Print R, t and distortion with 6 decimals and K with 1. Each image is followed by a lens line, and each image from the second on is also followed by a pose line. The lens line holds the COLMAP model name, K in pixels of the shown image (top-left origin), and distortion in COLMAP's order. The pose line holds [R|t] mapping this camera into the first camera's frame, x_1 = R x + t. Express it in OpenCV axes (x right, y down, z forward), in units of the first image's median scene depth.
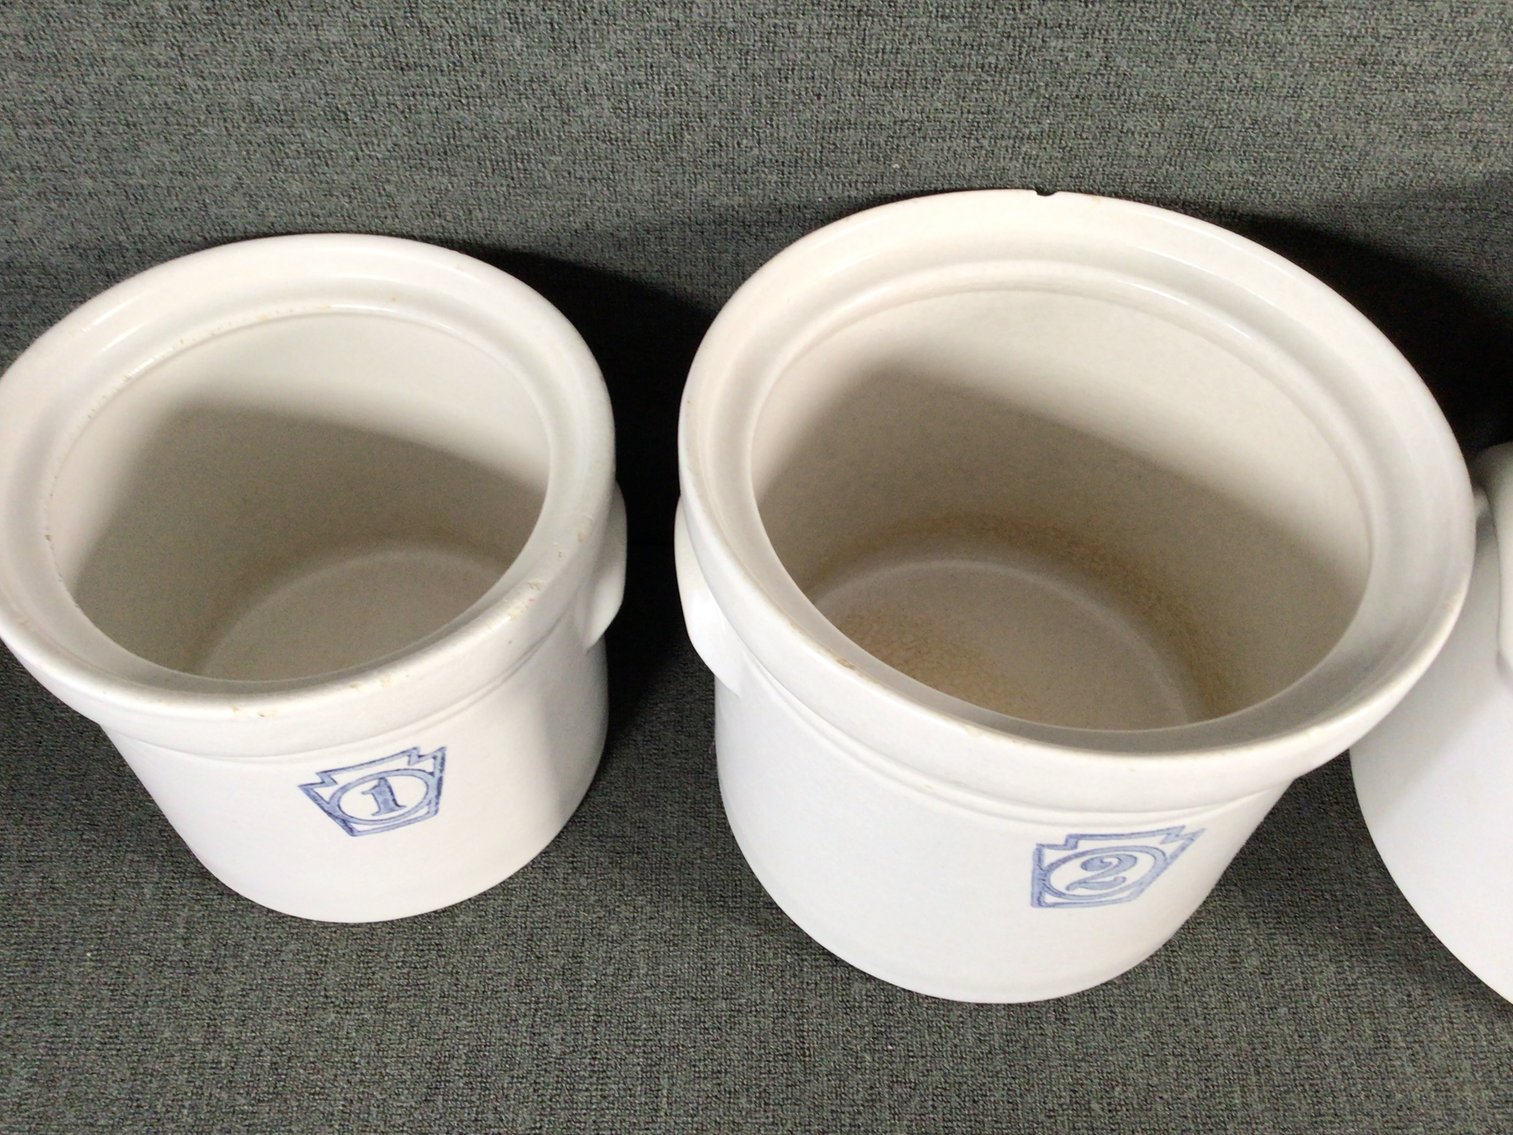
lens RADIAL K [[1384.0, 0, 753.4], [0, 1384.0, 569.5], [0, 0, 1]] dist [0.074948, -0.140285]
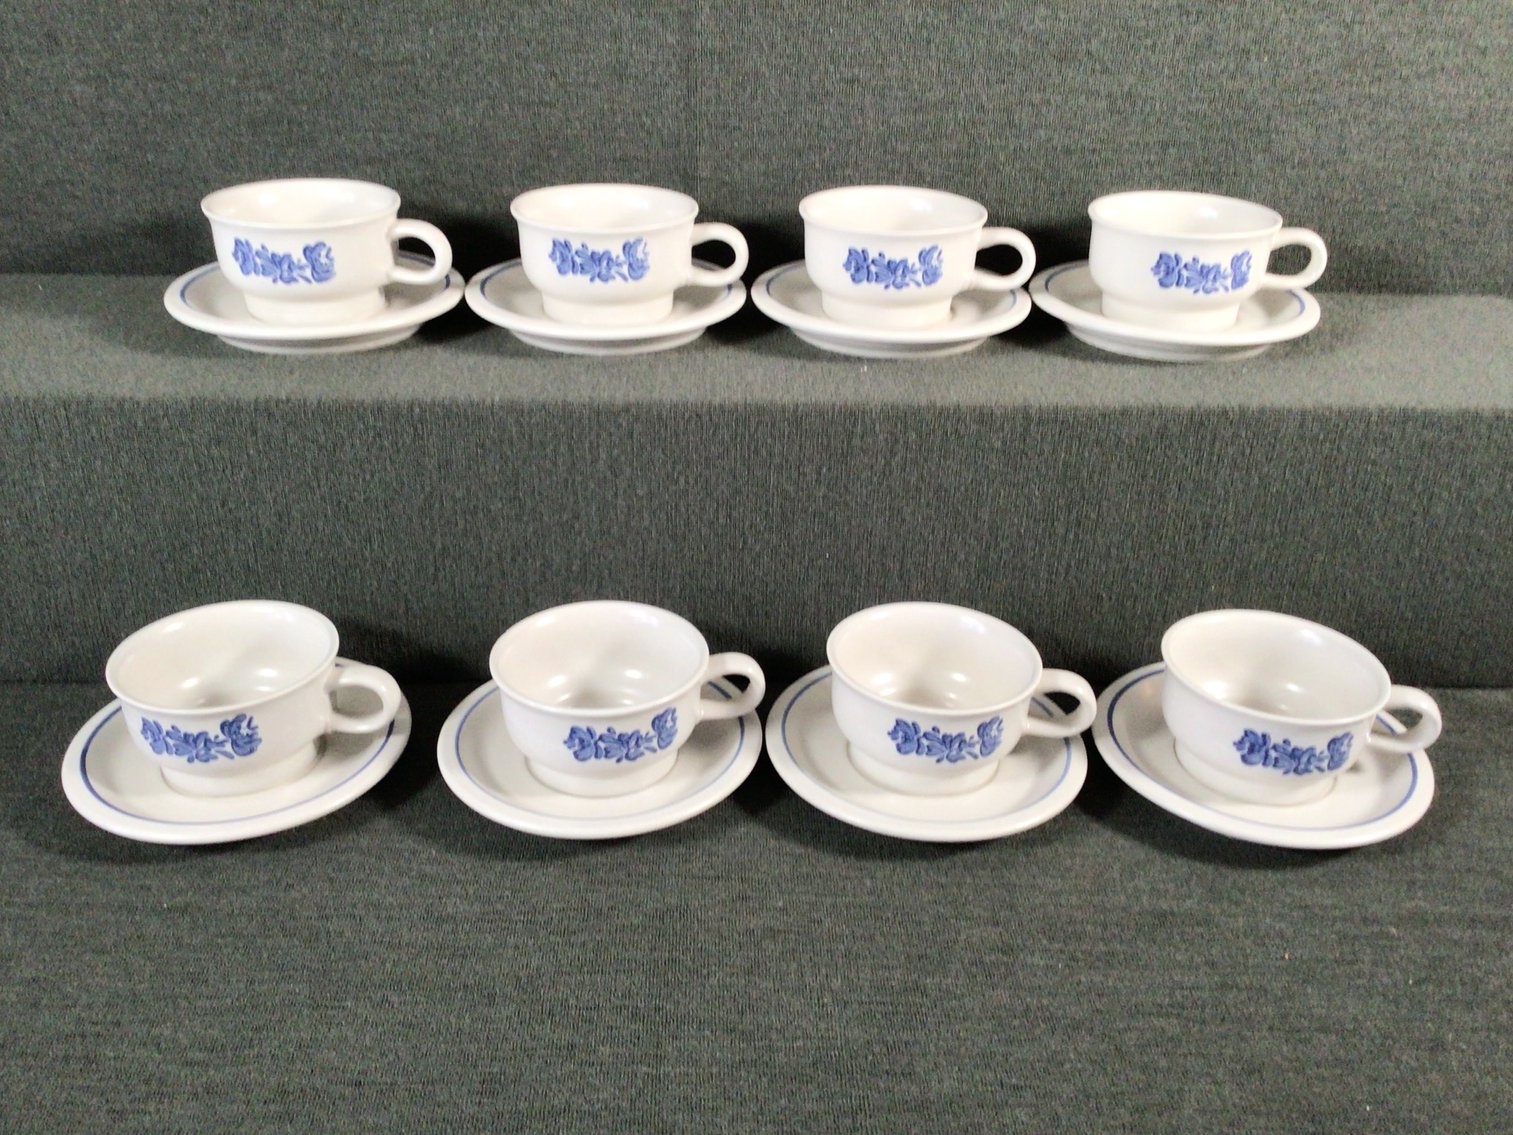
lens RADIAL K [[1376.9, 0, 751.5], [0, 1376.9, 567.0], [0, 0, 1]] dist [0.084683, -0.144895]
pose [[0.999575, -0.017985, 0.022928, 0.598889], [0.026200, 0.899082, -0.436996, 1.660619], [-0.012755, 0.437411, 0.899171, -0.808236]]
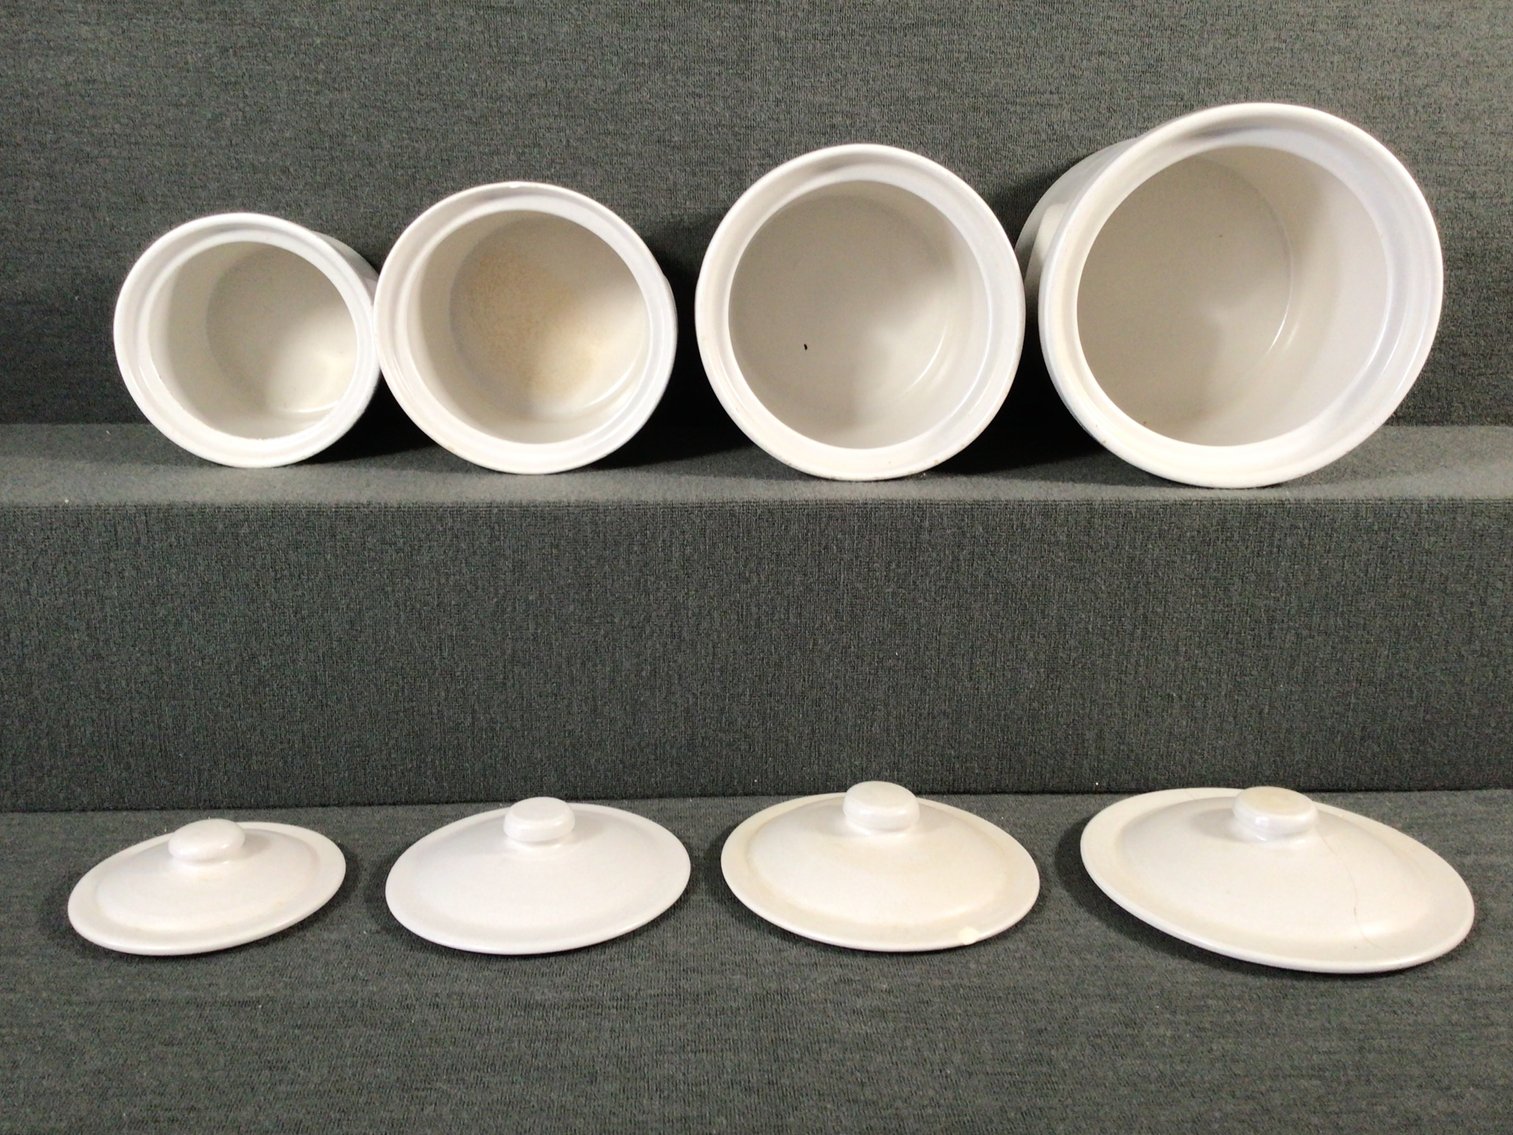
lens RADIAL K [[1373.9, 0, 751.2], [0, 1373.9, 559.6], [0, 0, 1]] dist [0.091797, -0.169572]
pose [[0.998273, -0.030691, 0.050086, 0.428605], [0.054736, 0.795457, -0.603533, 1.883873], [-0.021319, 0.605233, 0.795763, -0.672428]]
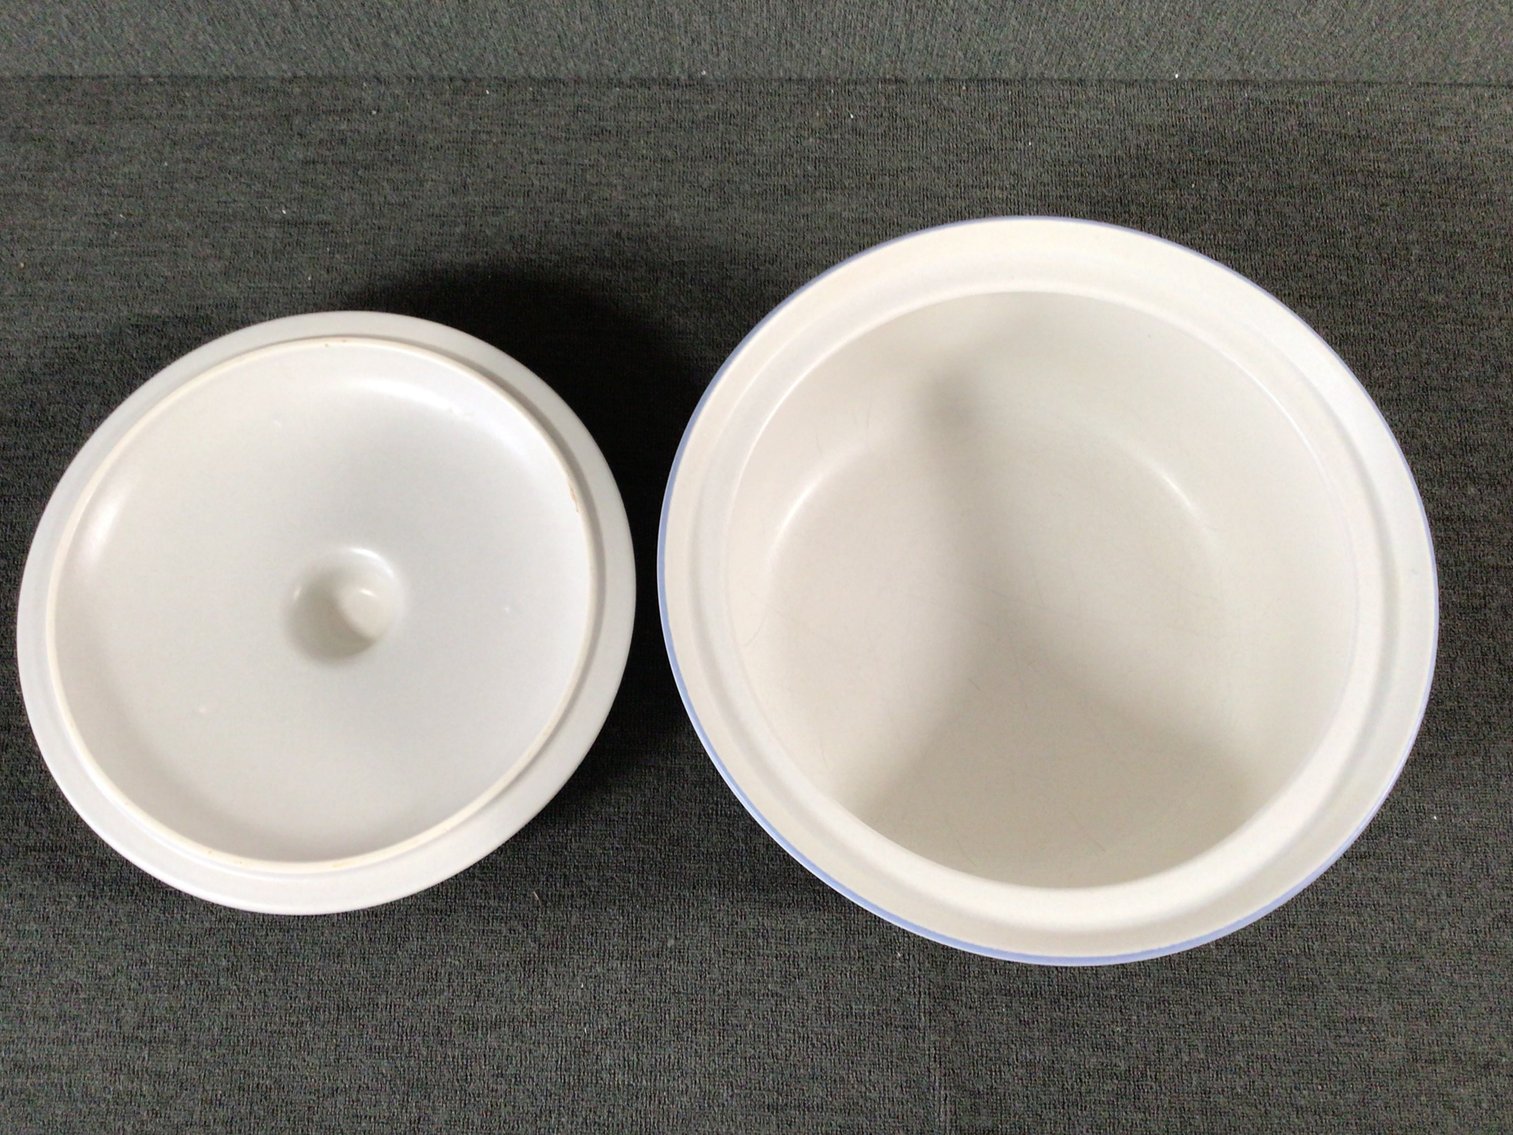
lens RADIAL K [[1394.7, 0, 751.0], [0, 1394.7, 566.9], [0, 0, 1]] dist [0.022862, -0.055822]
pose [[0.999606, -0.003979, -0.027788, 0.642291], [0.013926, 0.929793, 0.367818, 0.719514], [0.024374, -0.368060, 0.929482, -0.420439]]
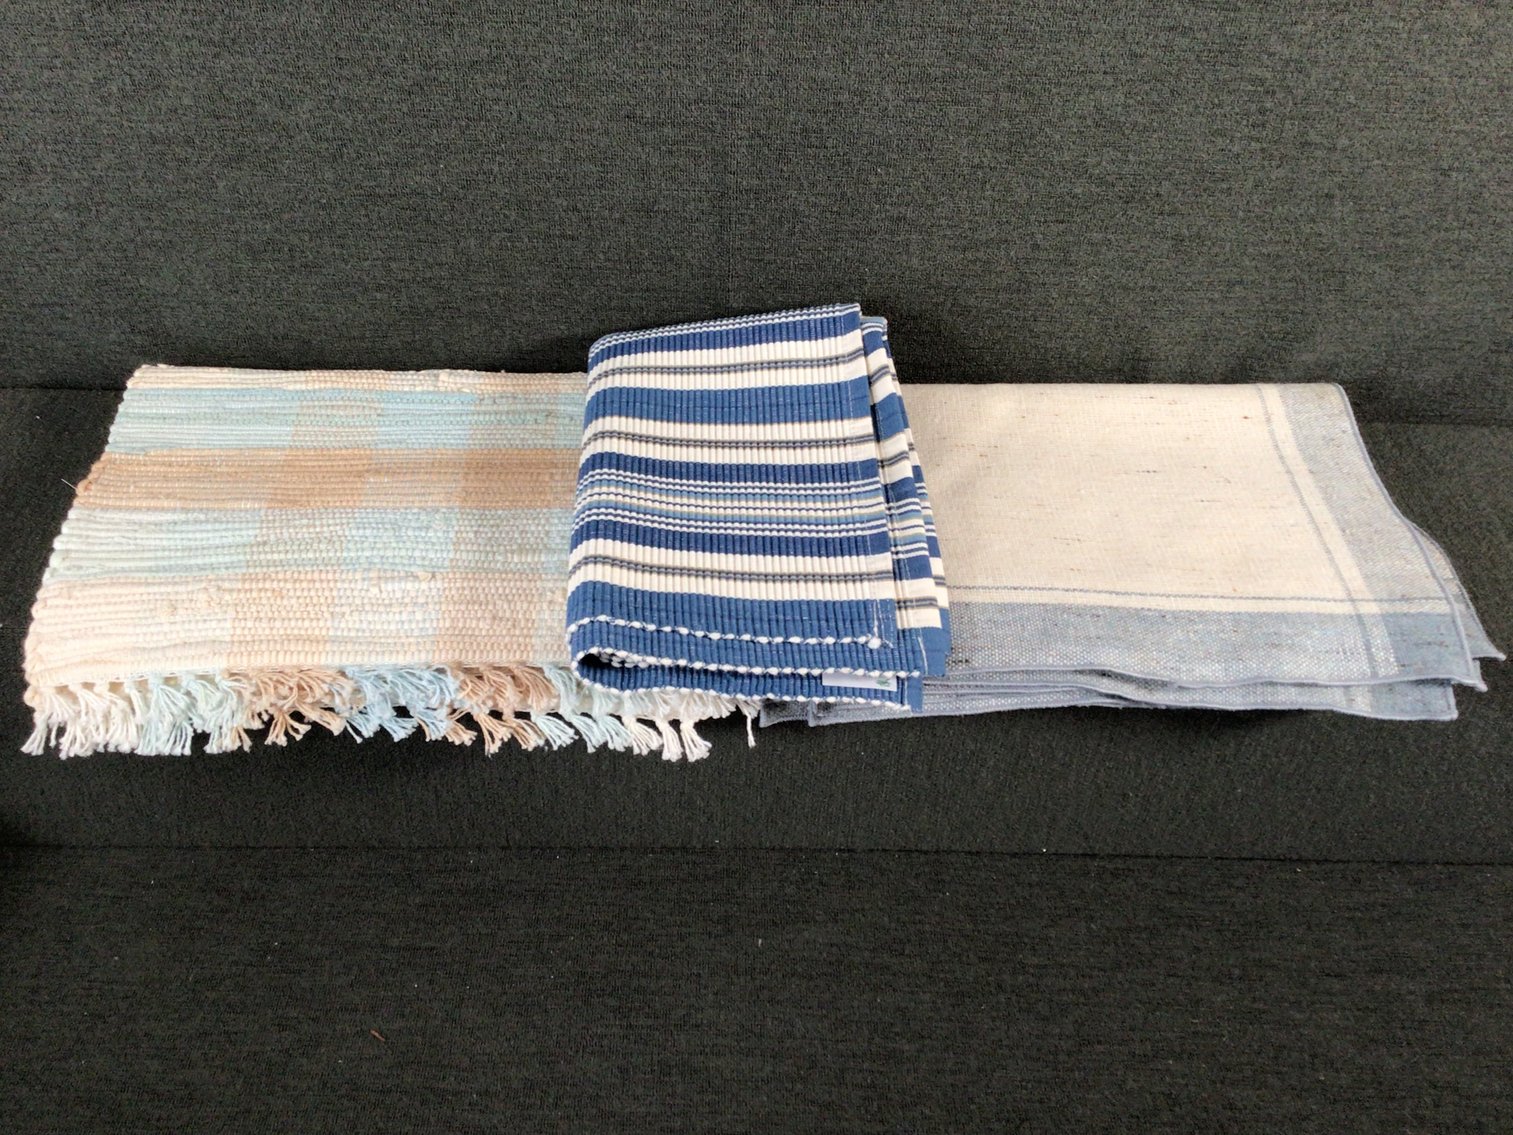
lens RADIAL K [[1366.2, 0, 751.2], [0, 1366.2, 567.5], [0, 0, 1]] dist [0.084251, -0.140435]
pose [[0.999752, -0.003904, 0.021908, 0.554577], [0.008686, 0.974855, -0.222669, 0.847299], [-0.020488, 0.222804, 0.974648, -1.040858]]
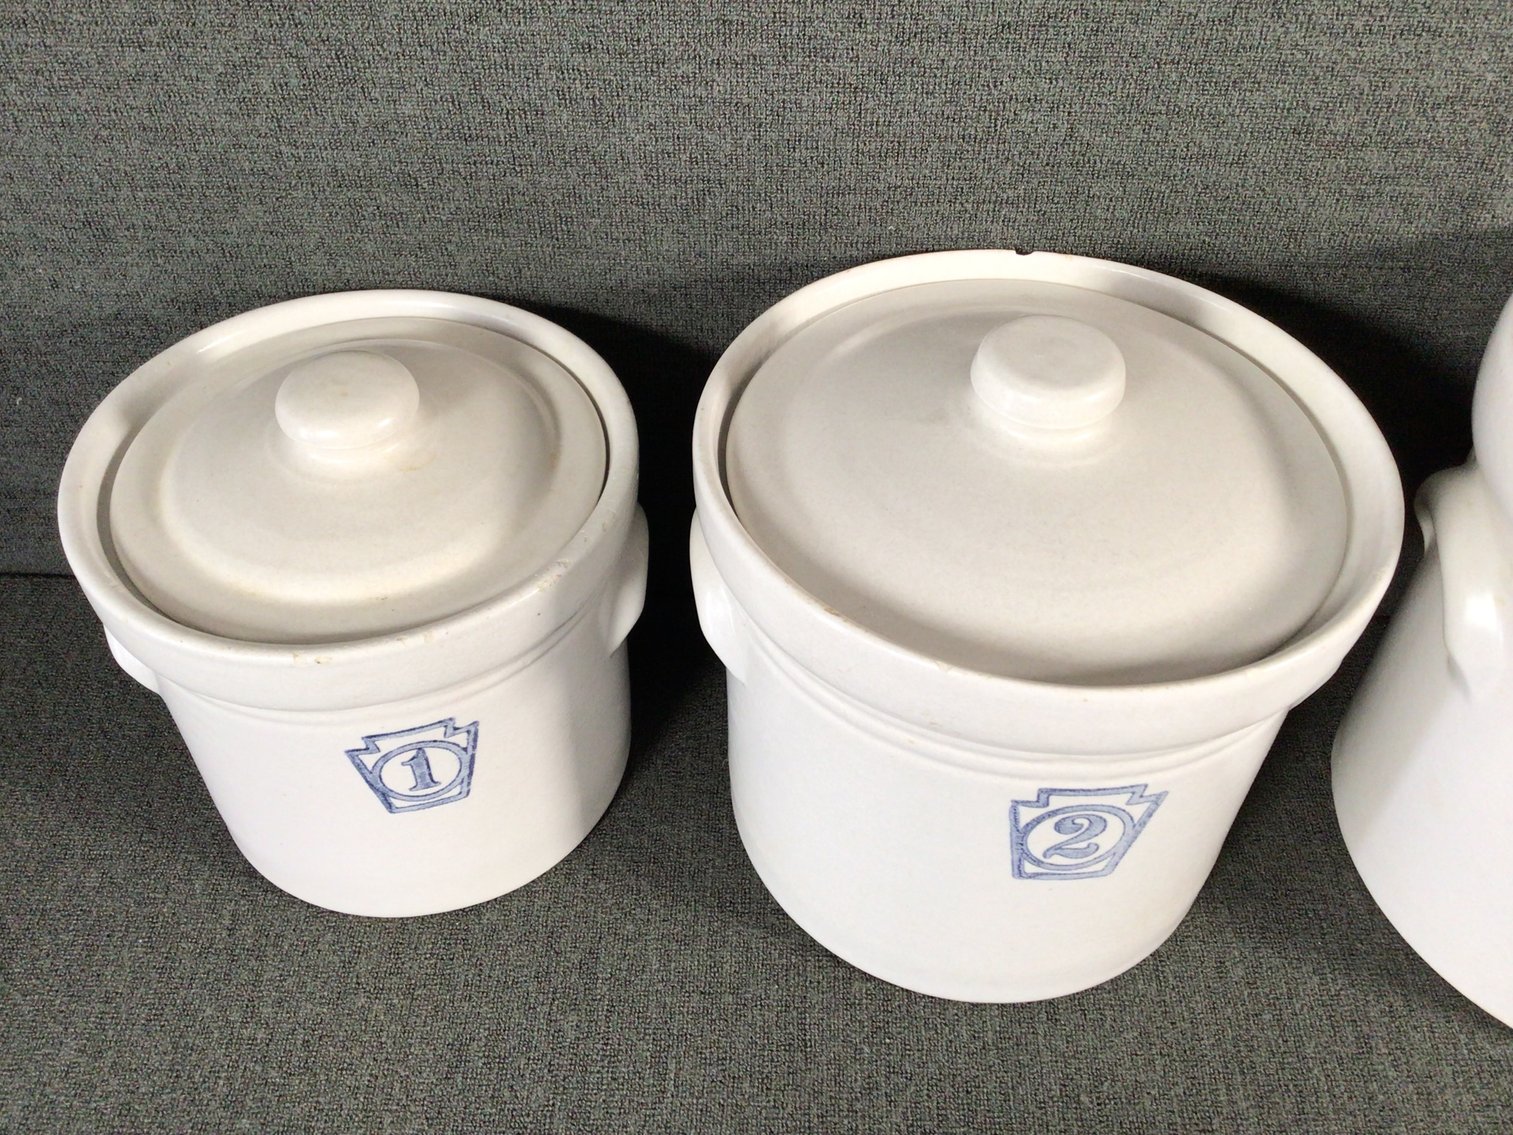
lens RADIAL K [[1381.5, 0, 753.3], [0, 1381.5, 571.2], [0, 0, 1]] dist [0.111406, -0.222051]
pose [[0.999369, 0.010396, -0.033969, 0.031225], [-0.014870, 0.990838, -0.134231, 0.145616], [0.032263, 0.134652, 0.990368, -0.097476]]
